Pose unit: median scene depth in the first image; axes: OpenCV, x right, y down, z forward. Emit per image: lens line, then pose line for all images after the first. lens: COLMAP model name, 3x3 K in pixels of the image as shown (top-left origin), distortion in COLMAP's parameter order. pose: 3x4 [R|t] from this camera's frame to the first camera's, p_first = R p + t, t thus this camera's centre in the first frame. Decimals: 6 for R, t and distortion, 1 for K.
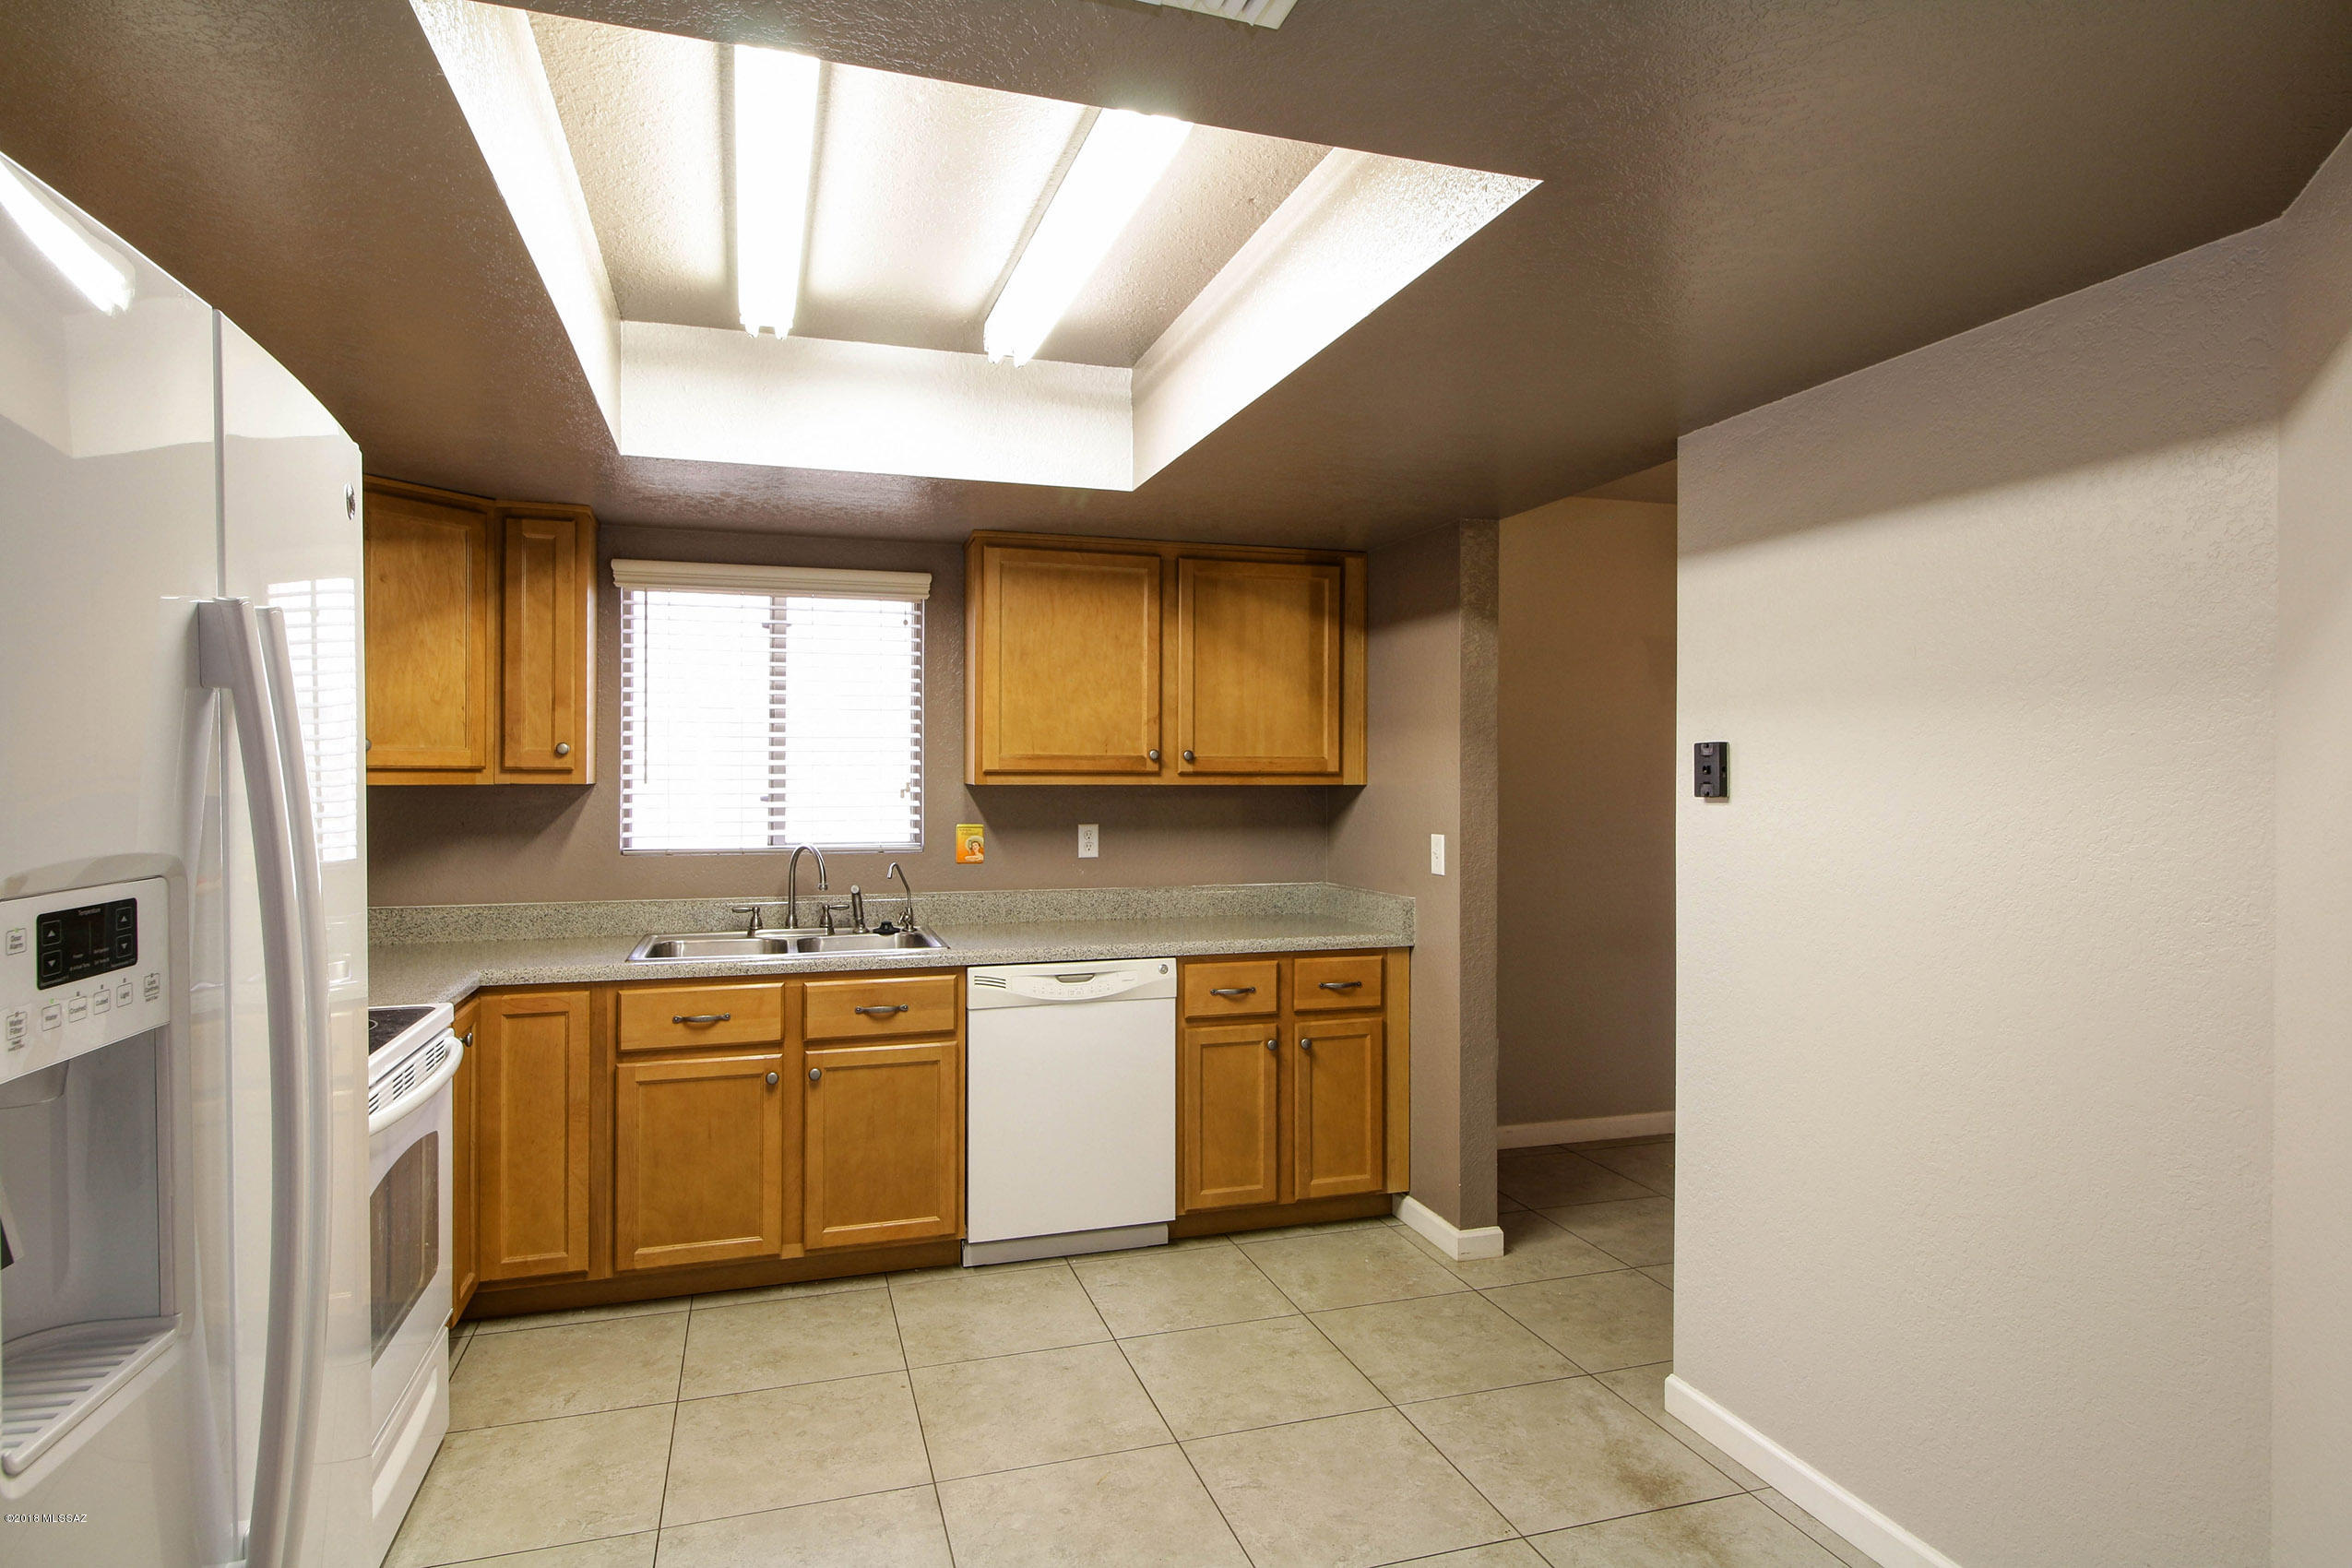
lens RADIAL K [[1282.3, 0, 1183.9], [0, 1282.3, 784.1], [0, 0, 1]] dist [0.001947, 0.000645]
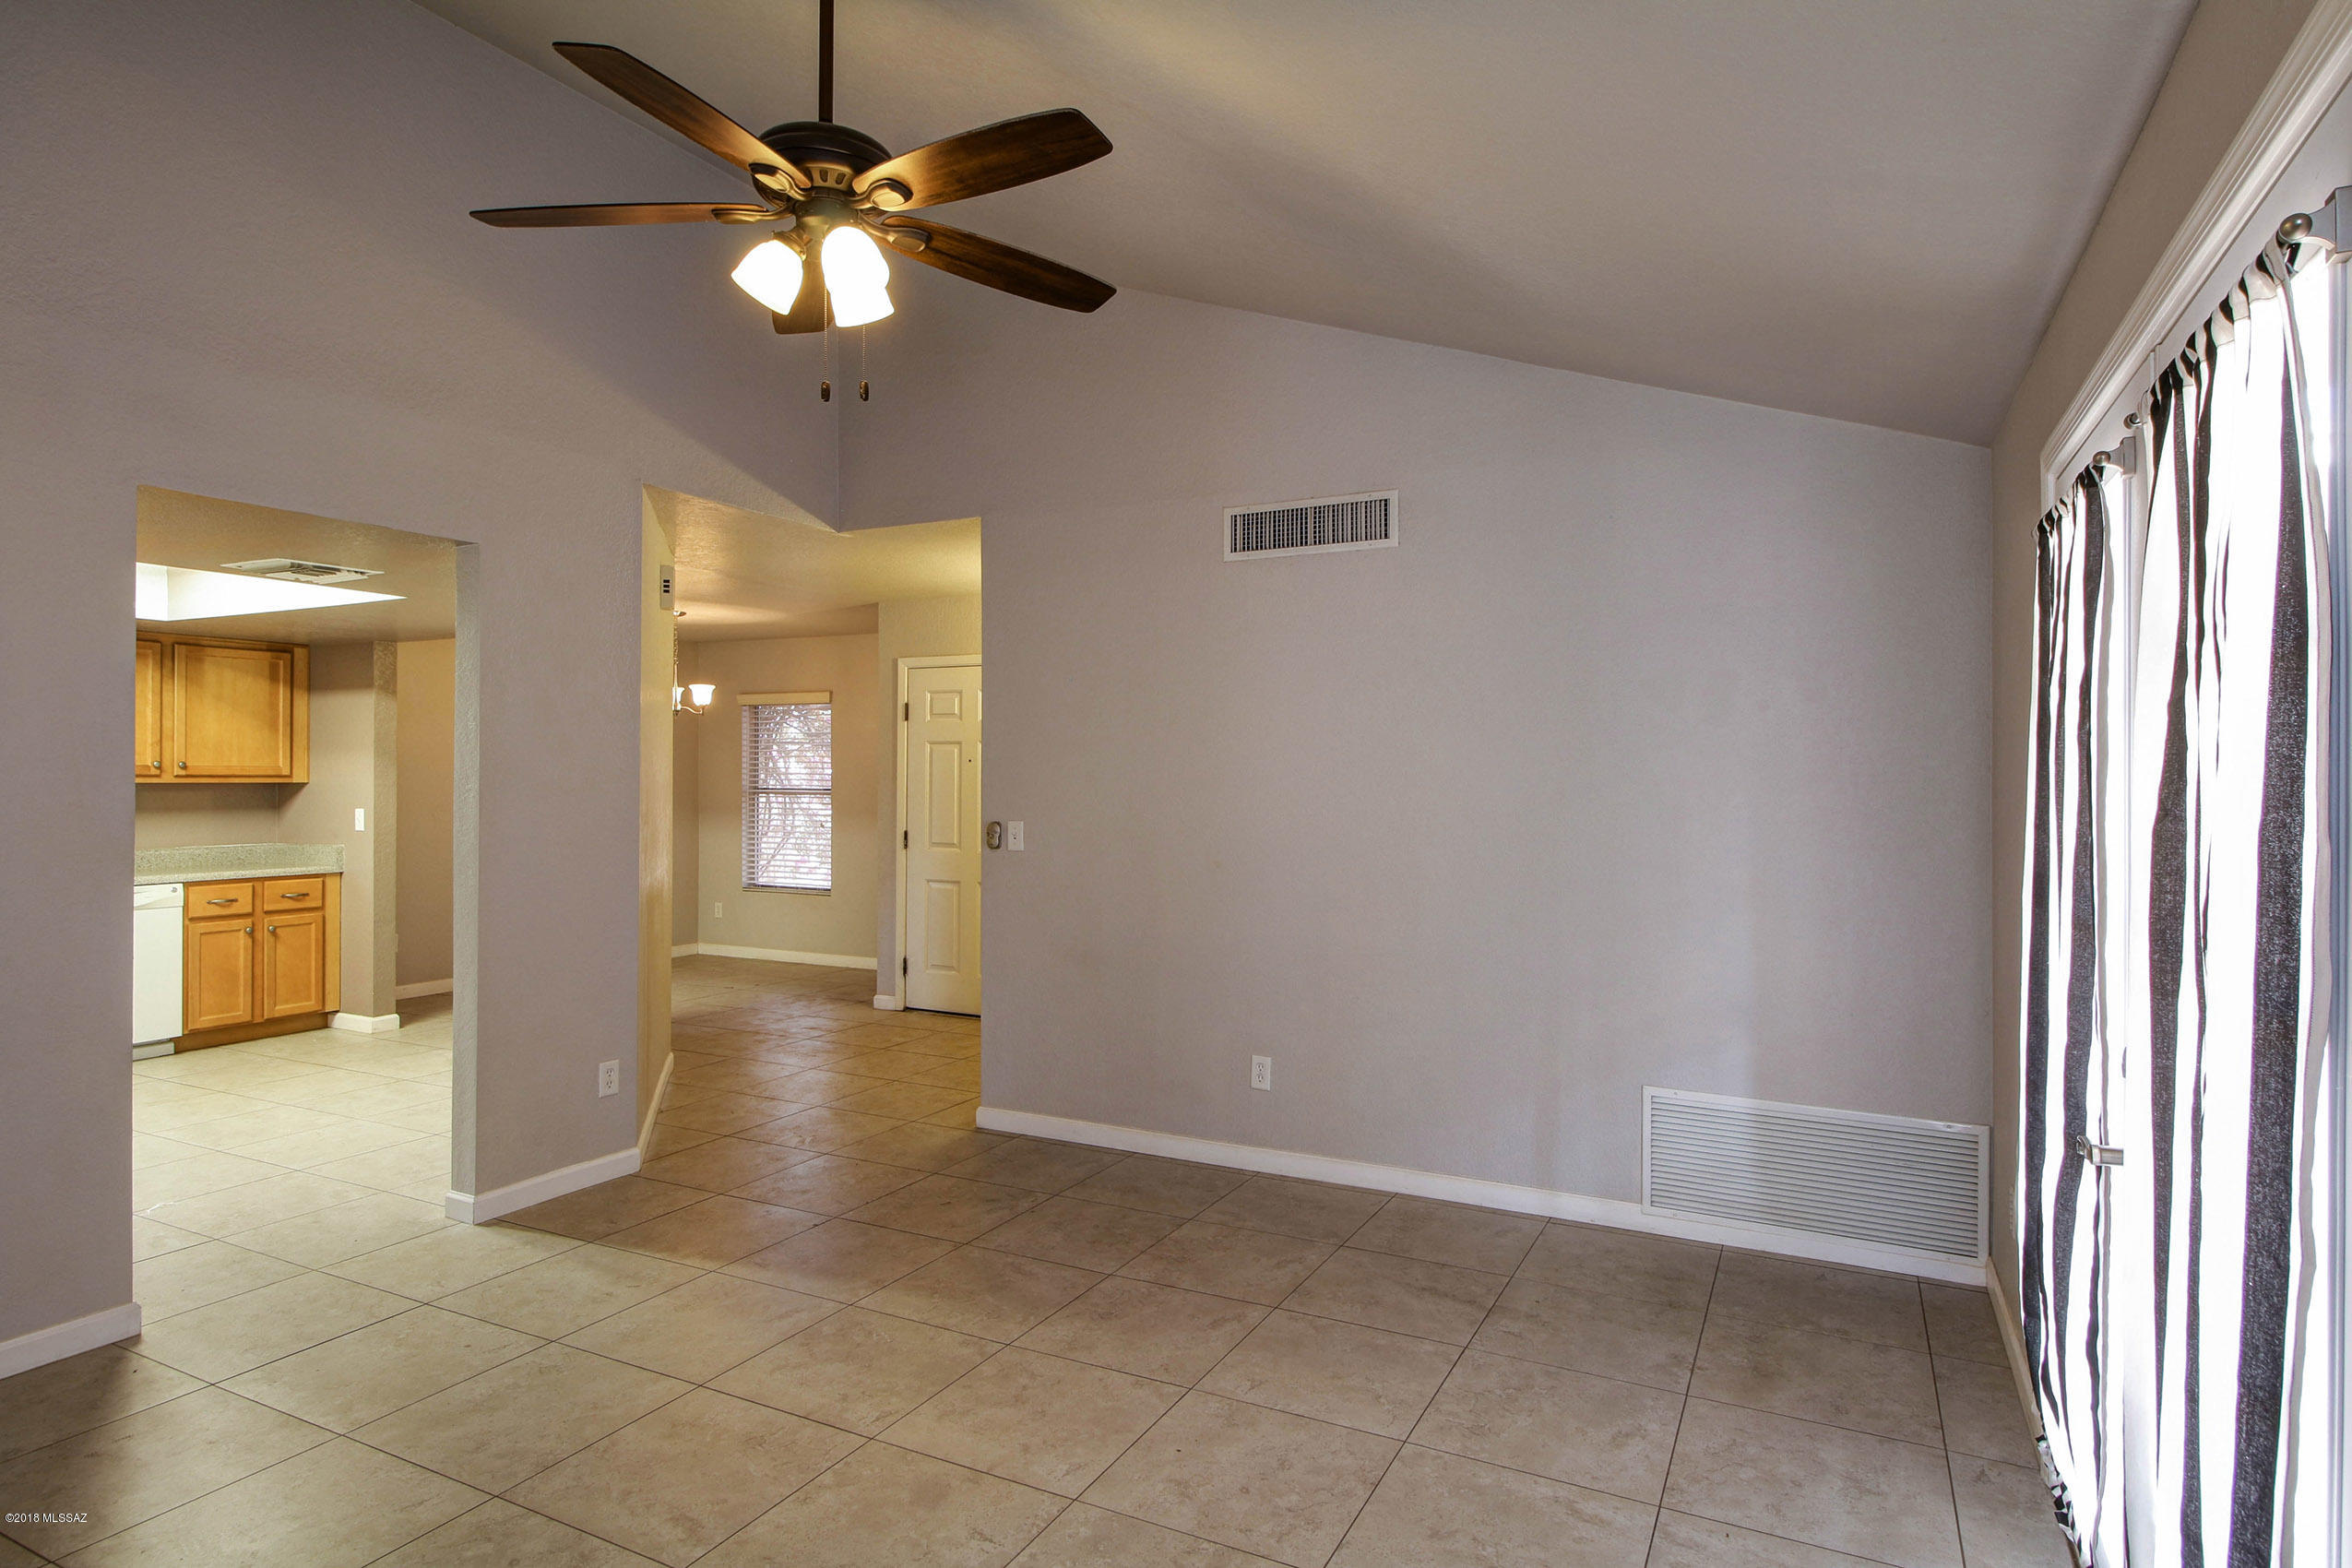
lens RADIAL K [[1282.3, 0, 1179.7], [0, 1282.3, 770.1], [0, 0, 1]] dist [0.001947, 0.000645]
pose [[0.711619, 0.002661, 0.702561, -0.254106], [0.003854, 0.999963, -0.007692, 0.002188], [-0.702556, 0.008182, 0.711582, -1.119284]]
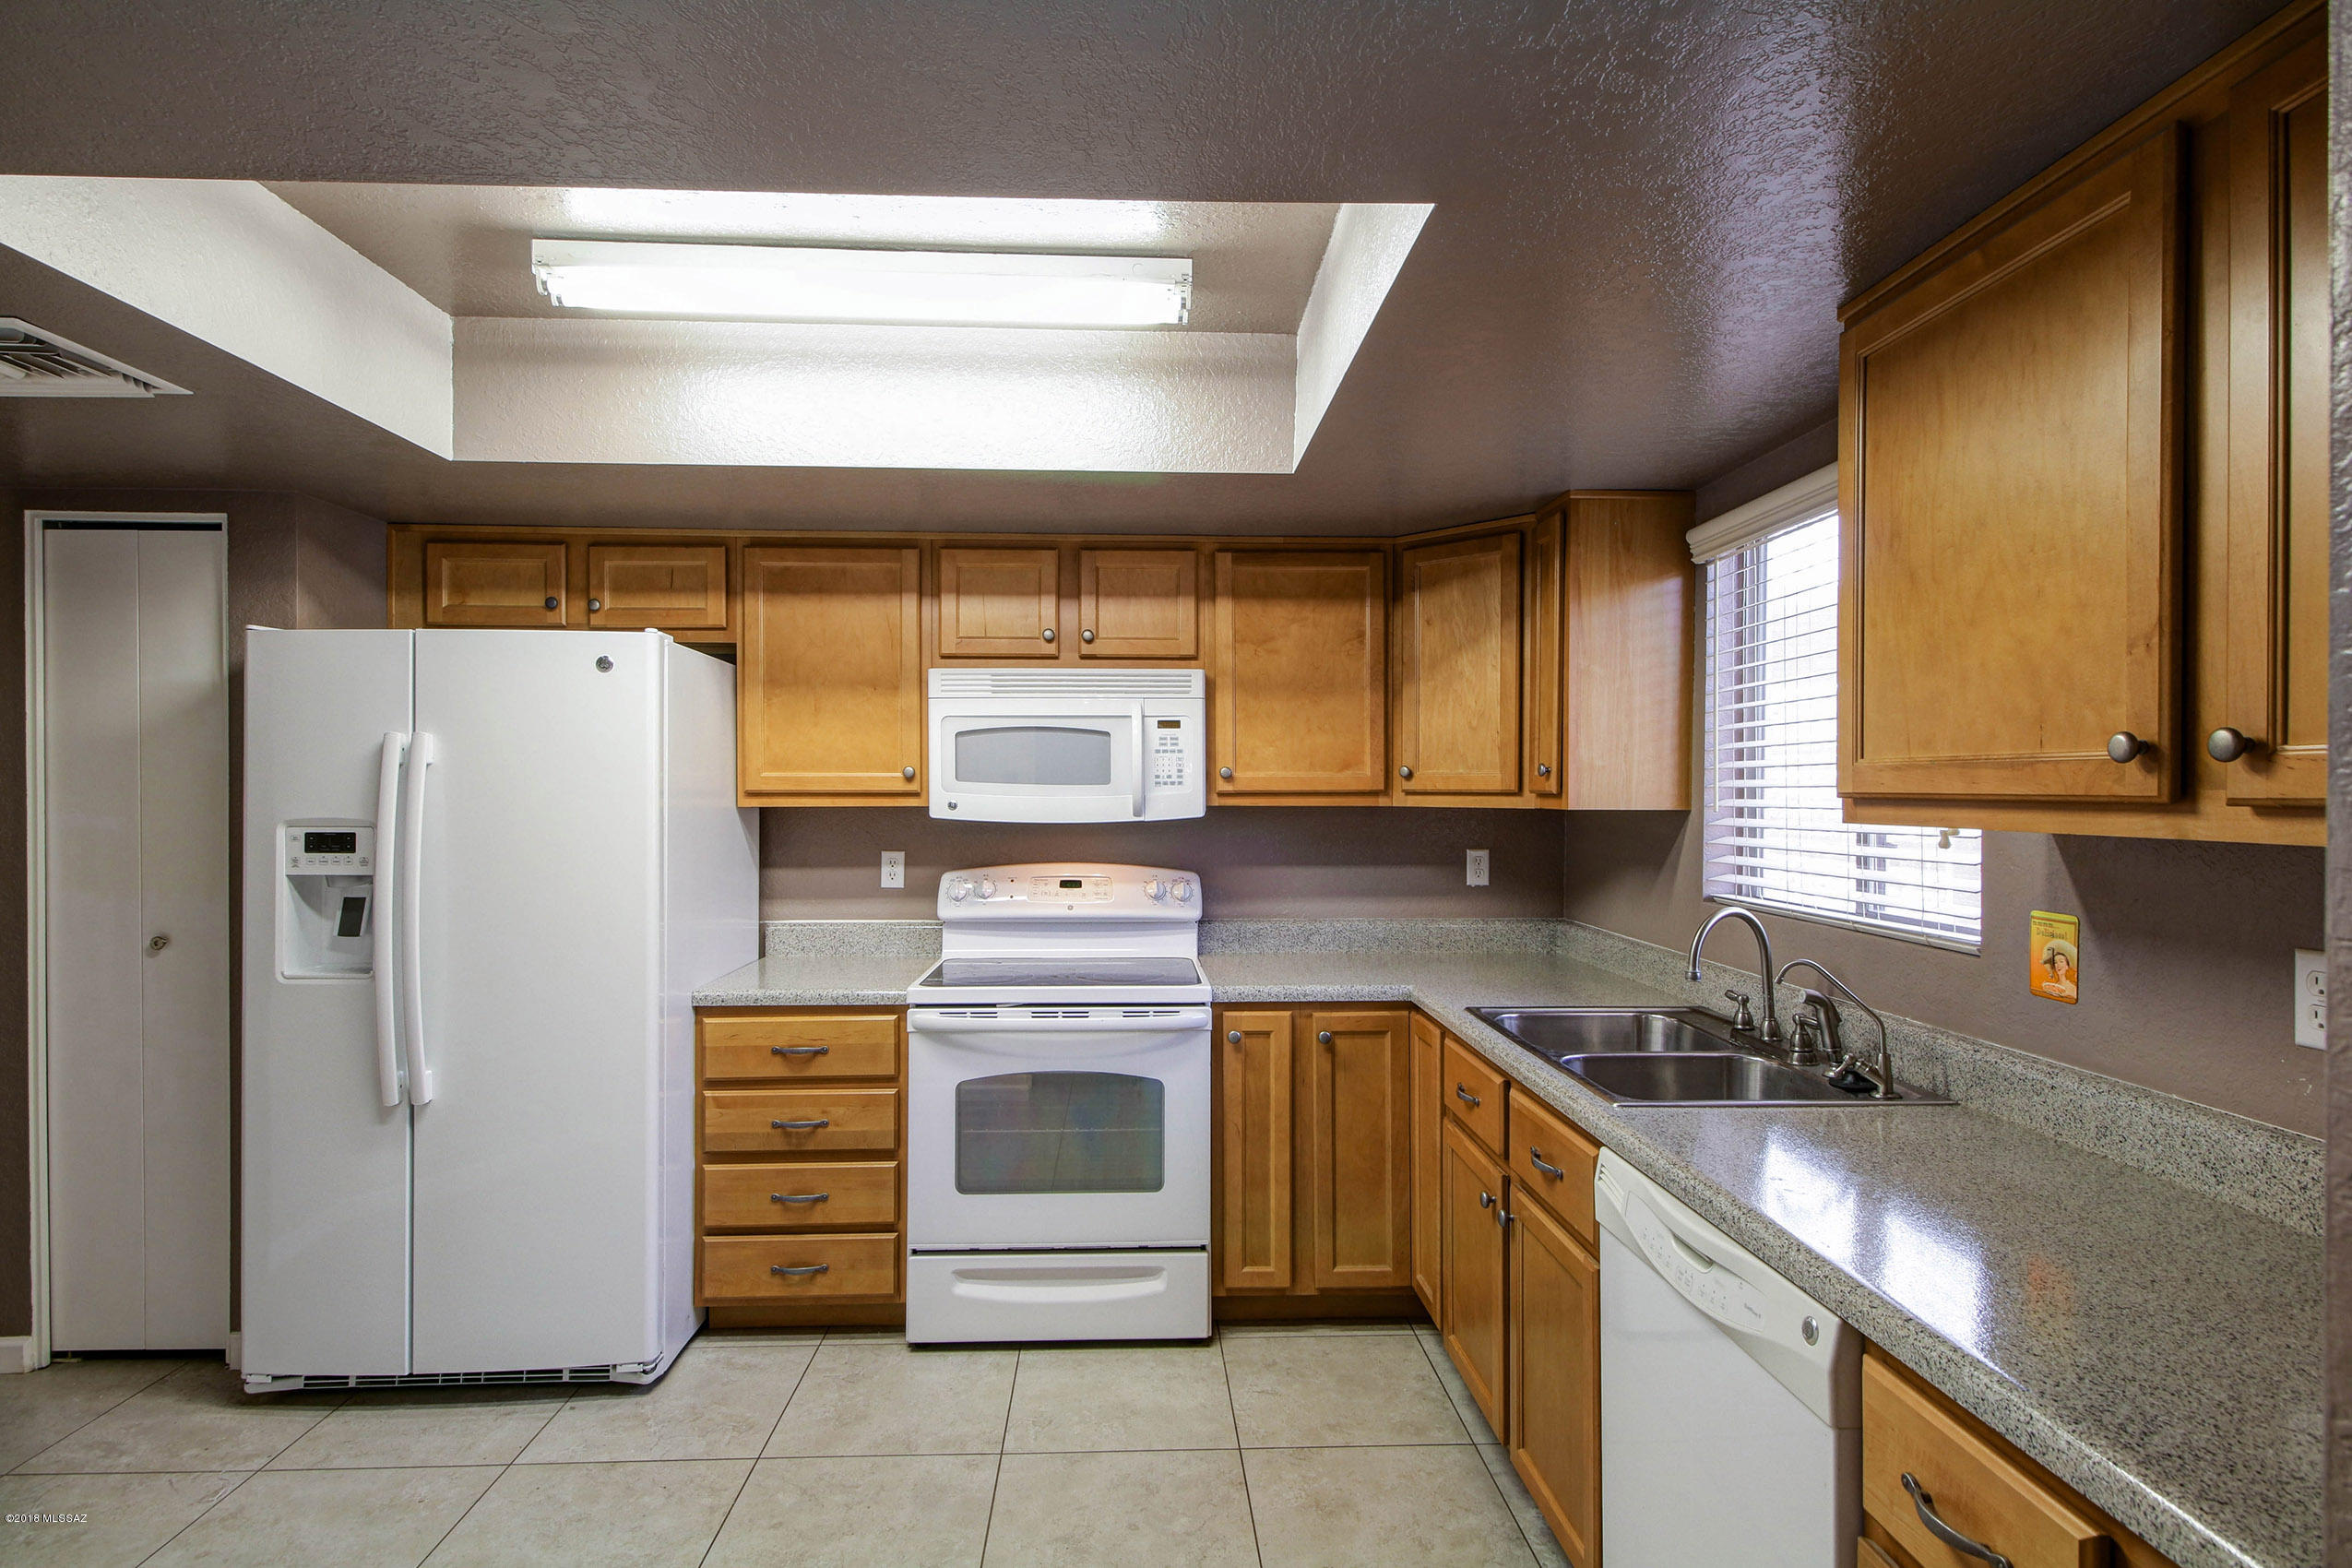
lens RADIAL K [[1183.9, 0, 1188.6], [0, 1183.9, 788.1], [0, 0, 1]] dist [0.001573, 0.000065]
pose [[-0.240547, -0.011867, -0.970565, 0.351505], [-0.030126, 0.999535, -0.004755, -0.002849], [0.970170, 0.028096, -0.240792, 0.862264]]
